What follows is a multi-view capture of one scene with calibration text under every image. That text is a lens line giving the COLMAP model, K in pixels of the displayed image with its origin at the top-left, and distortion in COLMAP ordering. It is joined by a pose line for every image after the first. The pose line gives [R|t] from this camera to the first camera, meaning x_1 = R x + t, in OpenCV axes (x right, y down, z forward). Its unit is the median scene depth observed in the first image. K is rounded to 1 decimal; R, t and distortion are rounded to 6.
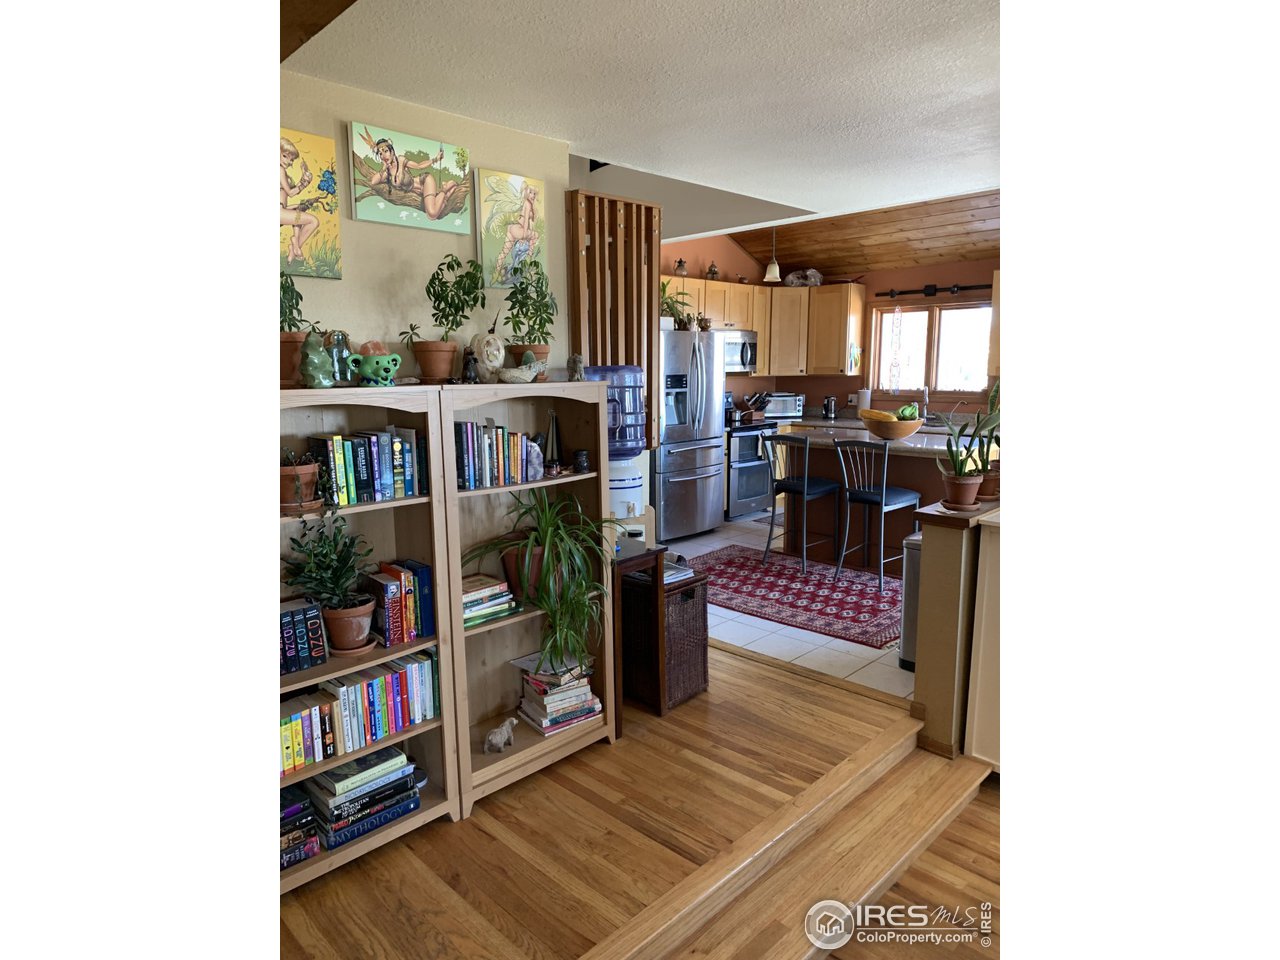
lens RADIAL K [[737.3, 0, 592.4], [0, 737.3, 483.0], [0, 0, 1]] dist [0.000588, -0.000327]
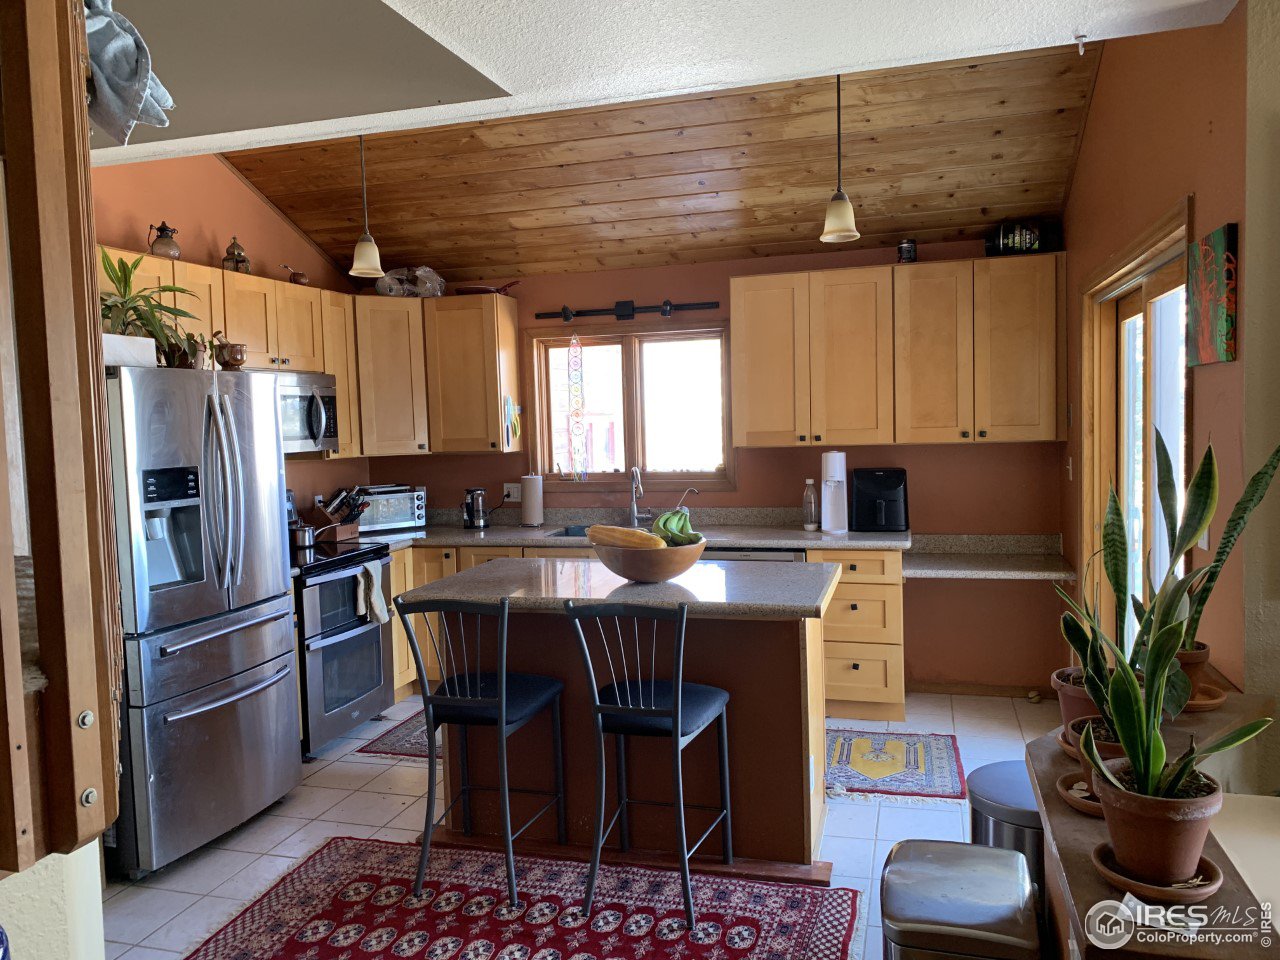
lens RADIAL K [[988.5, 0, 634.8], [0, 988.5, 474.4], [0, 0, 1]] dist [0.107278, -0.177185]
pose [[0.853339, -0.045036, 0.519408, 0.035892], [0.103199, 0.991141, -0.083608, -0.057924], [-0.511041, 0.124948, 0.850427, 0.317648]]
